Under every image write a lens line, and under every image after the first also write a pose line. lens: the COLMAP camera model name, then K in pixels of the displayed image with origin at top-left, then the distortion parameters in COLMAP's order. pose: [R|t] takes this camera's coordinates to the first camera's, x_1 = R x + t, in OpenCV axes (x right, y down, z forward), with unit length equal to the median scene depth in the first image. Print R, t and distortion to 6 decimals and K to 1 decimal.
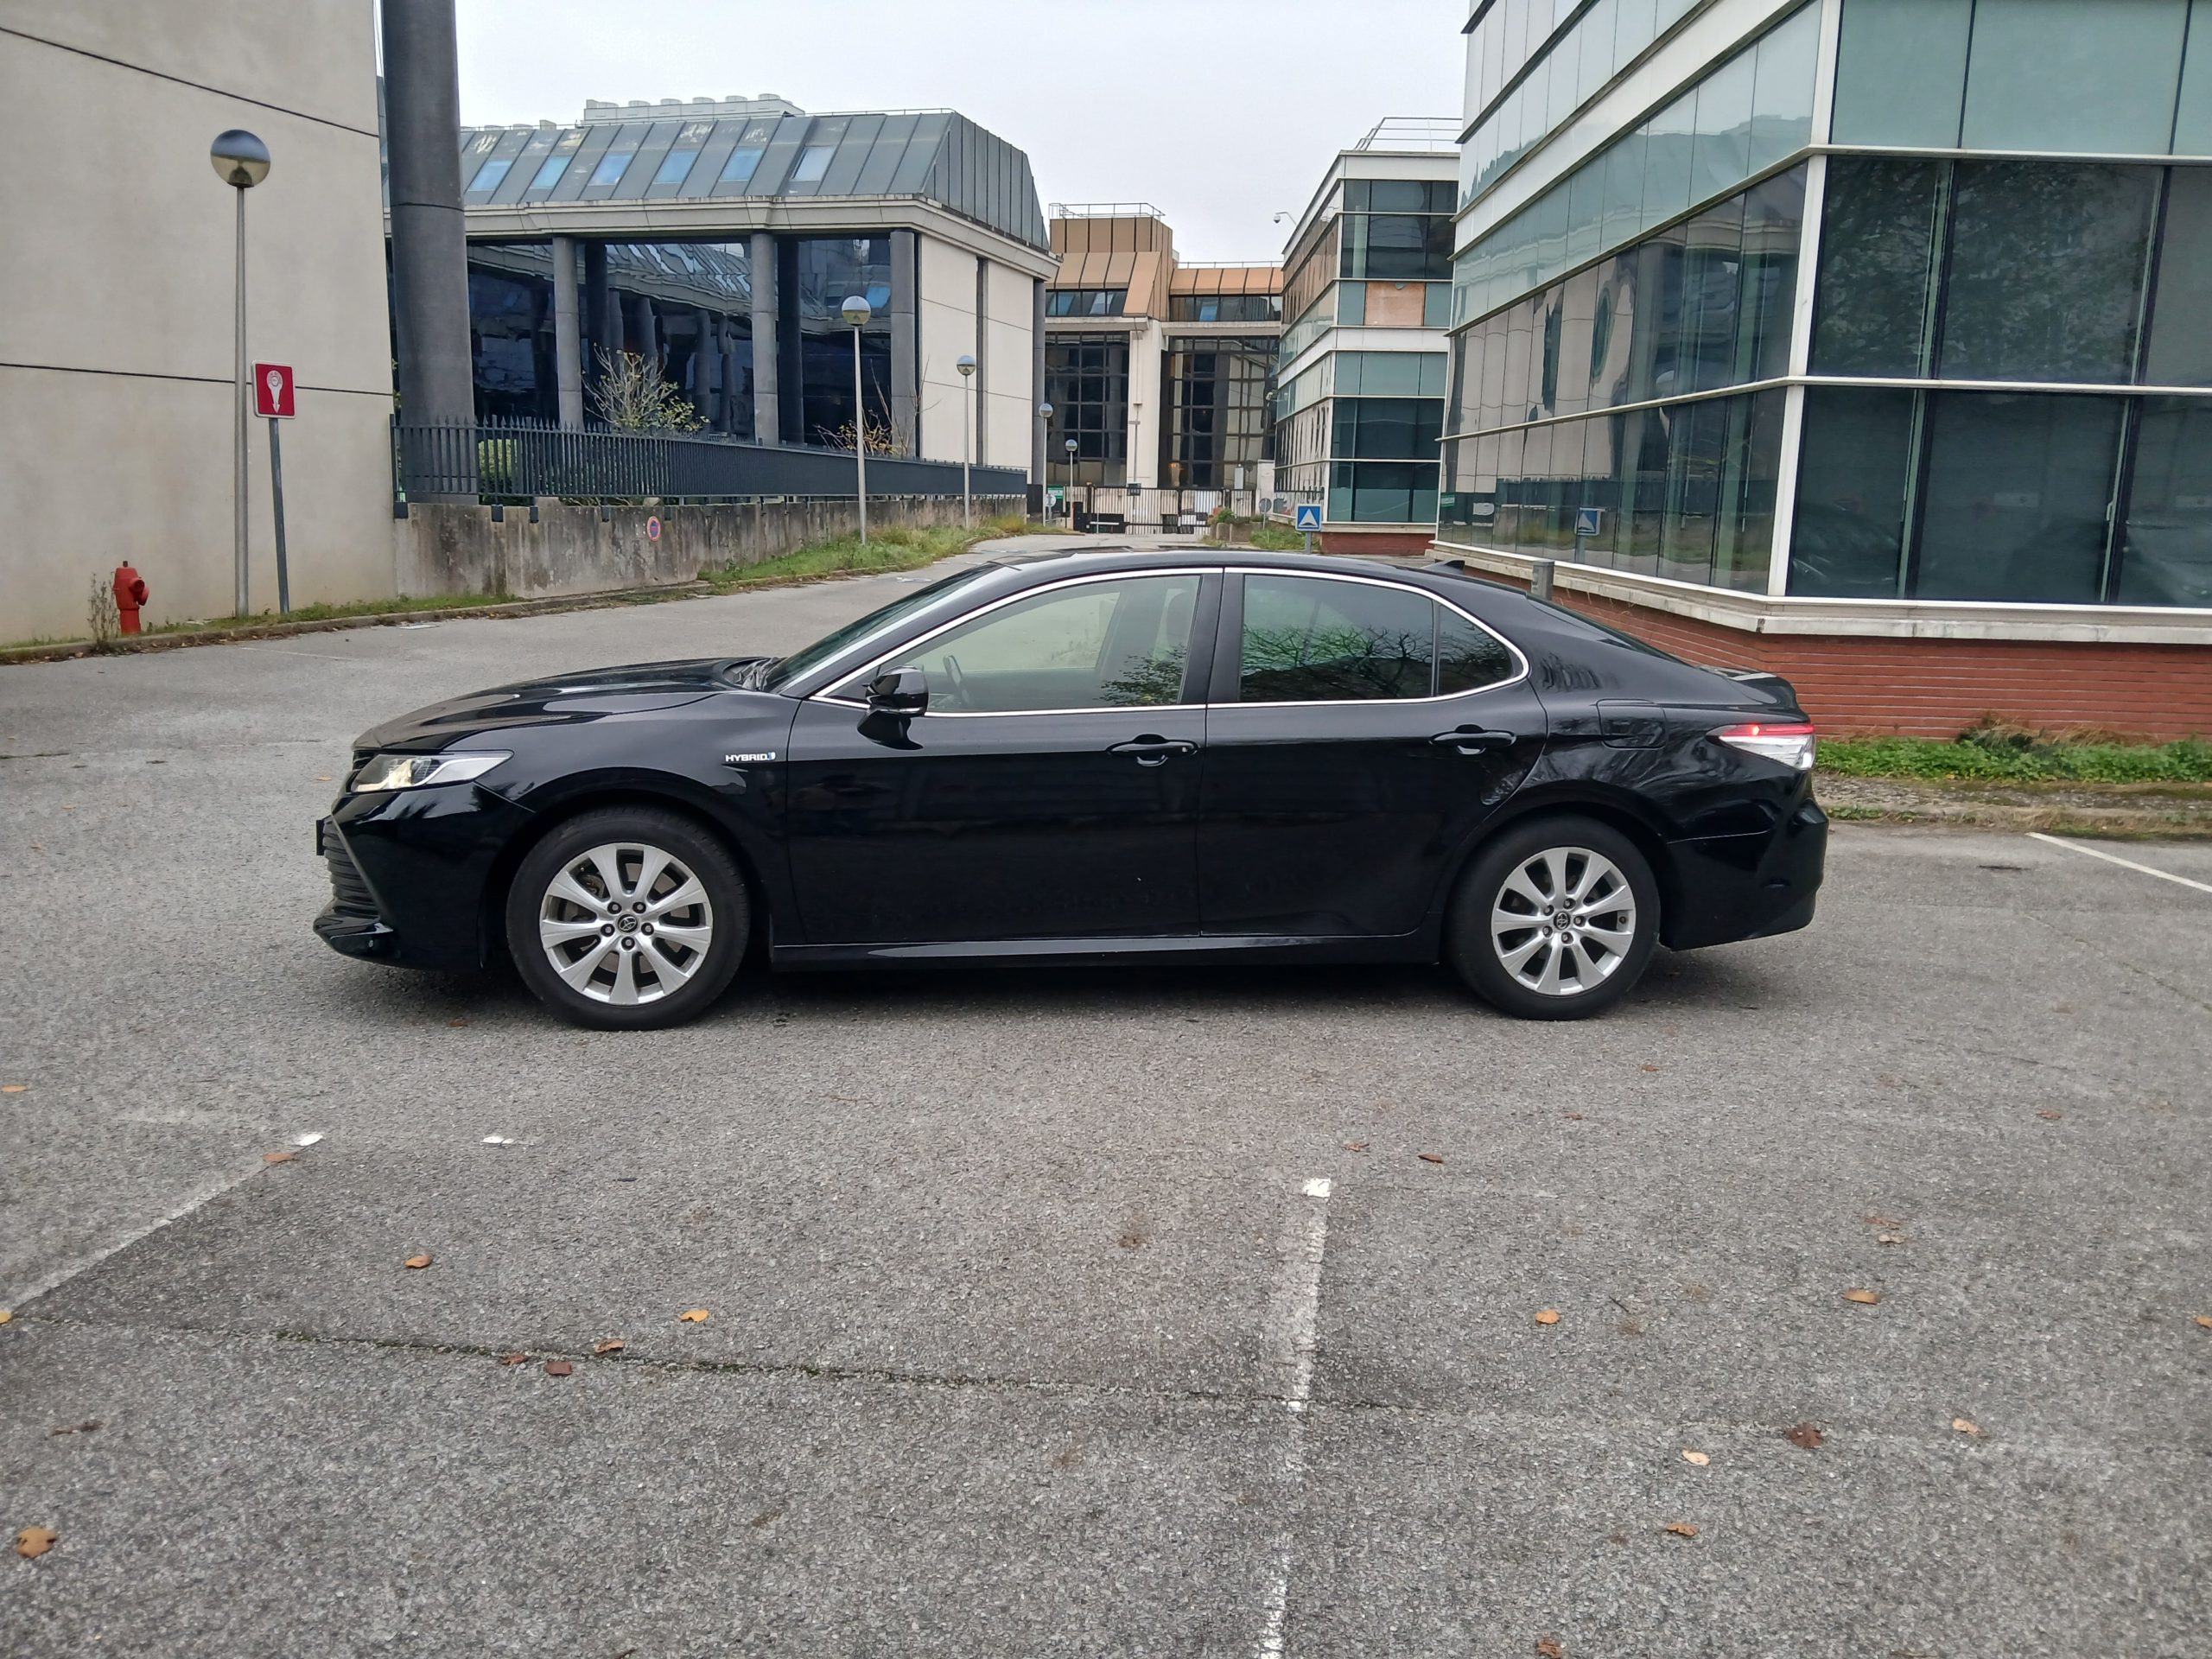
lens RADIAL K [[1715.1, 0, 1103.5], [0, 1715.1, 844.2], [0, 0, 1]] dist [0.074218, -0.169329]
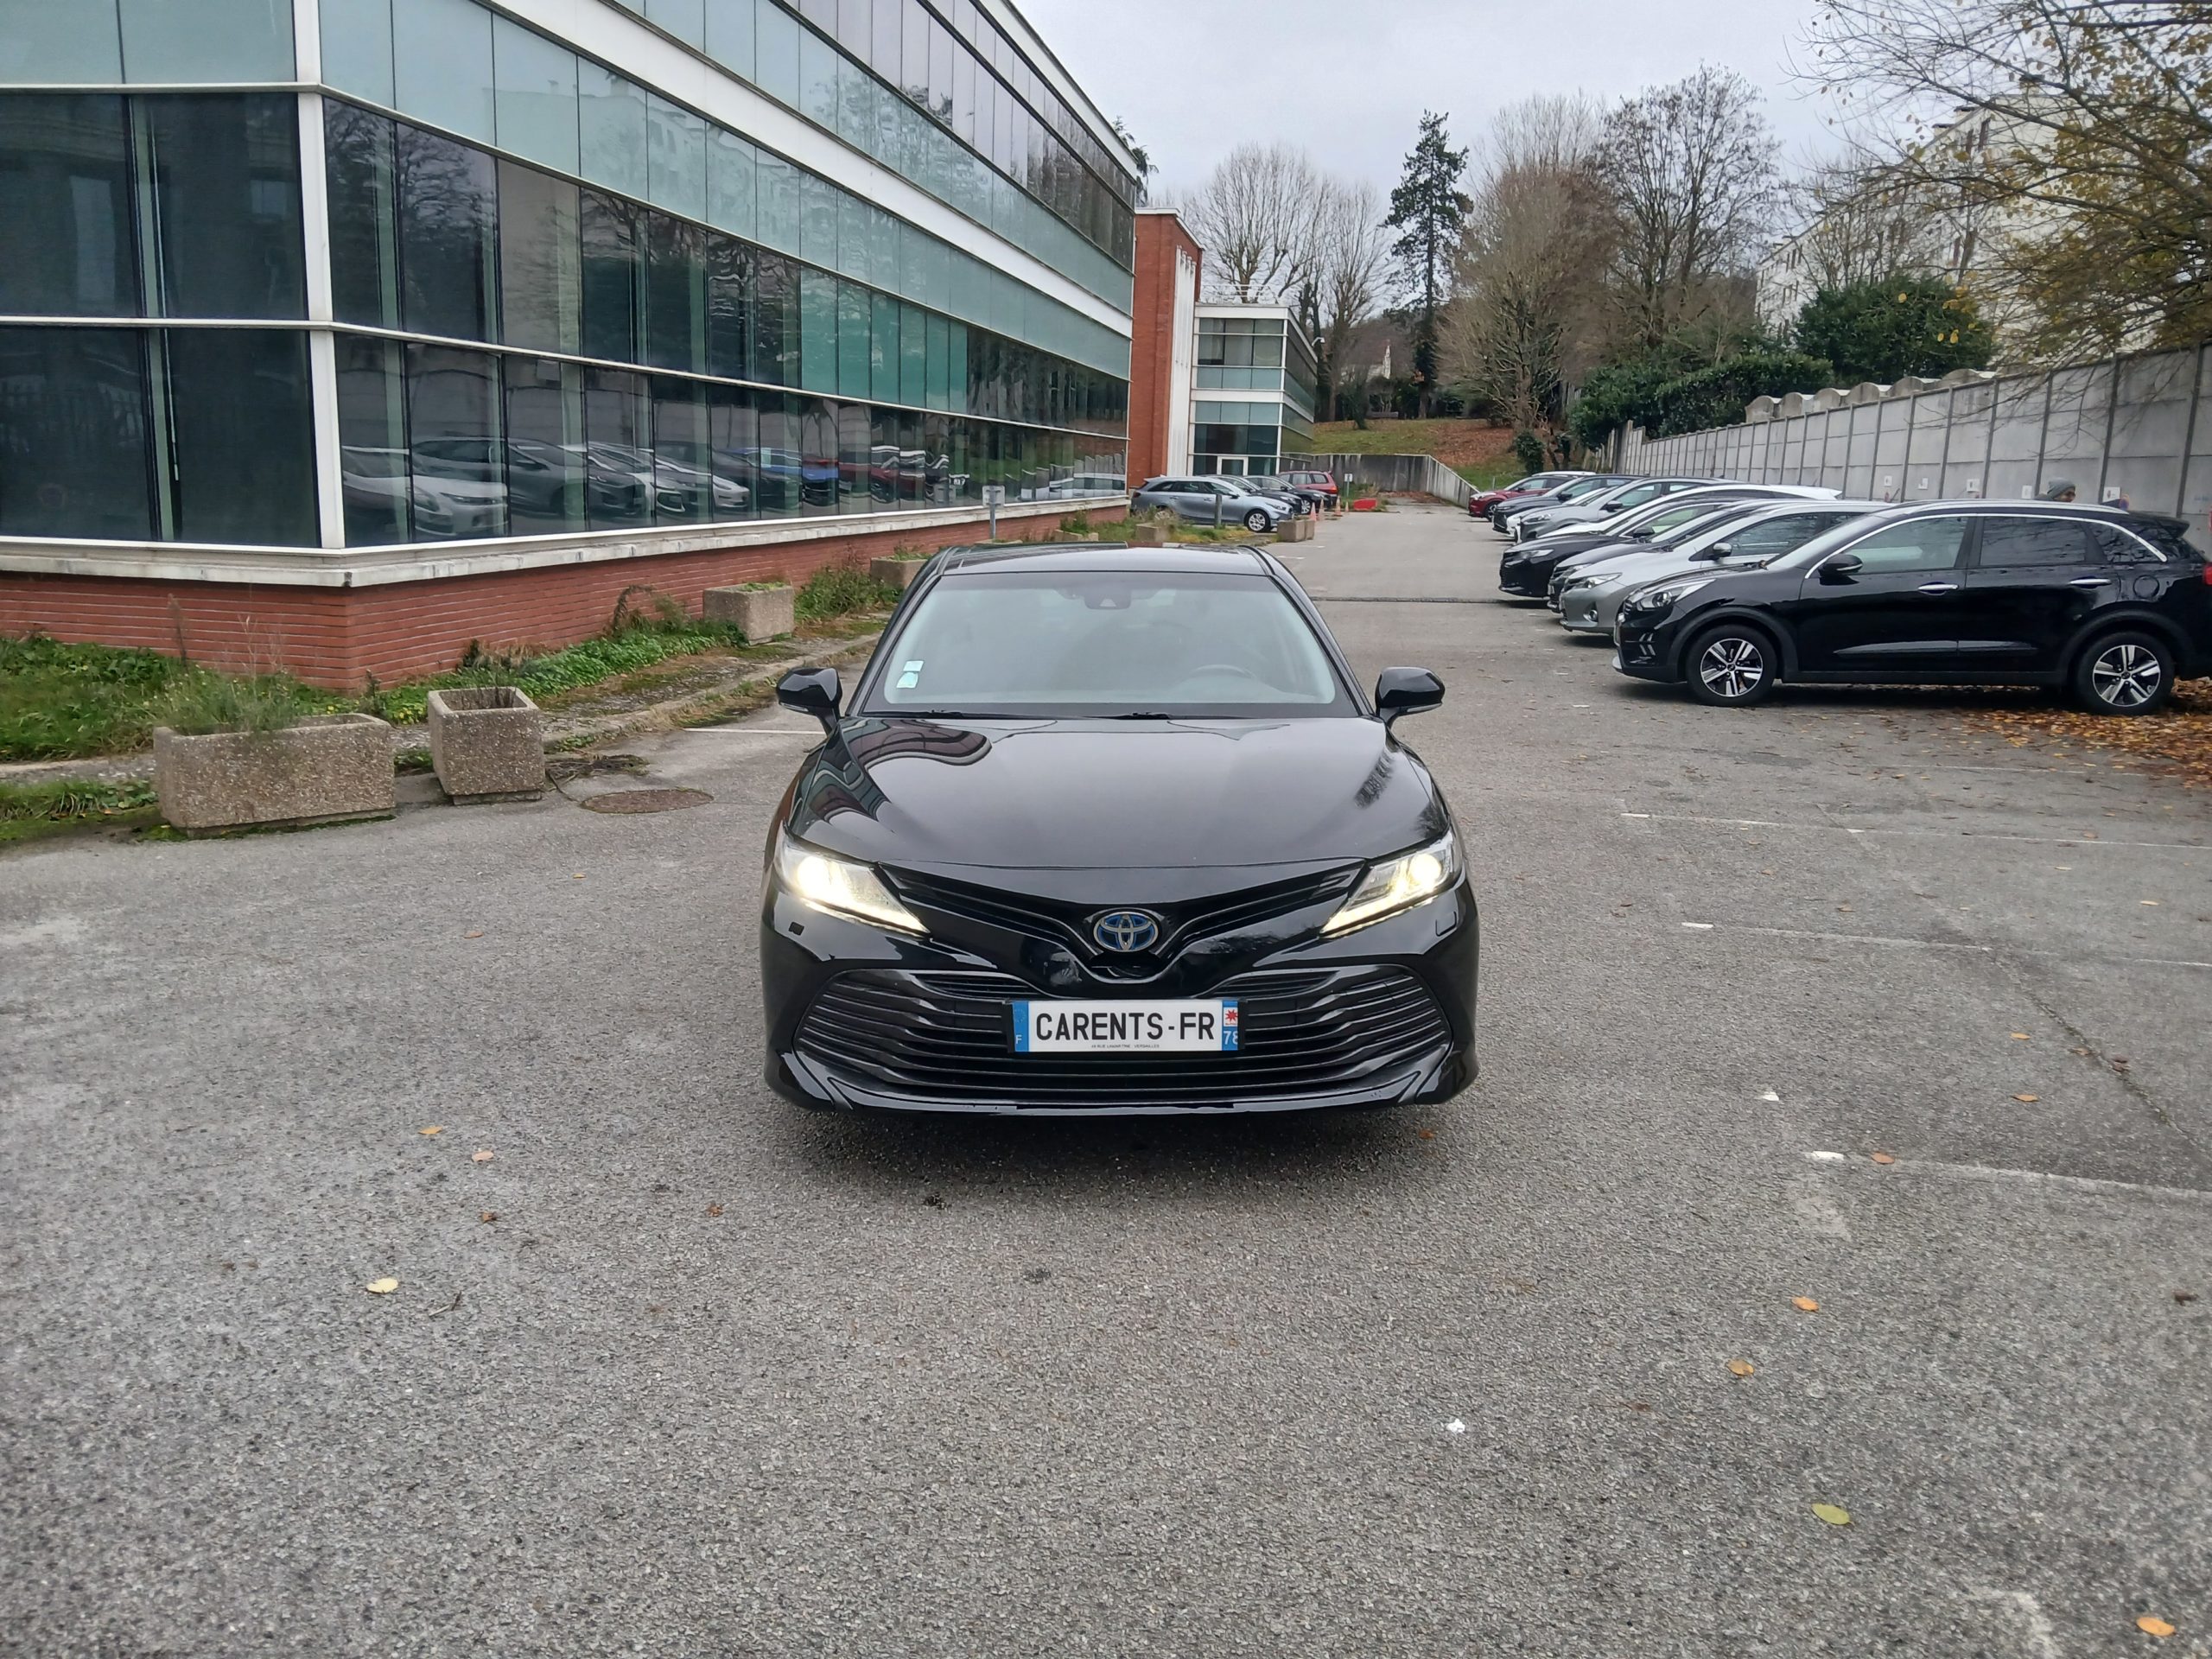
lens RADIAL K [[1715.1, 0, 1103.5], [0, 1715.1, 844.2], [0, 0, 1]] dist [0.074218, -0.169329]
pose [[0.158037, -0.245006, 0.956555, -0.527261], [0.180852, 0.959524, 0.215887, -0.116807], [-0.970730, 0.138876, 0.195950, 0.413607]]
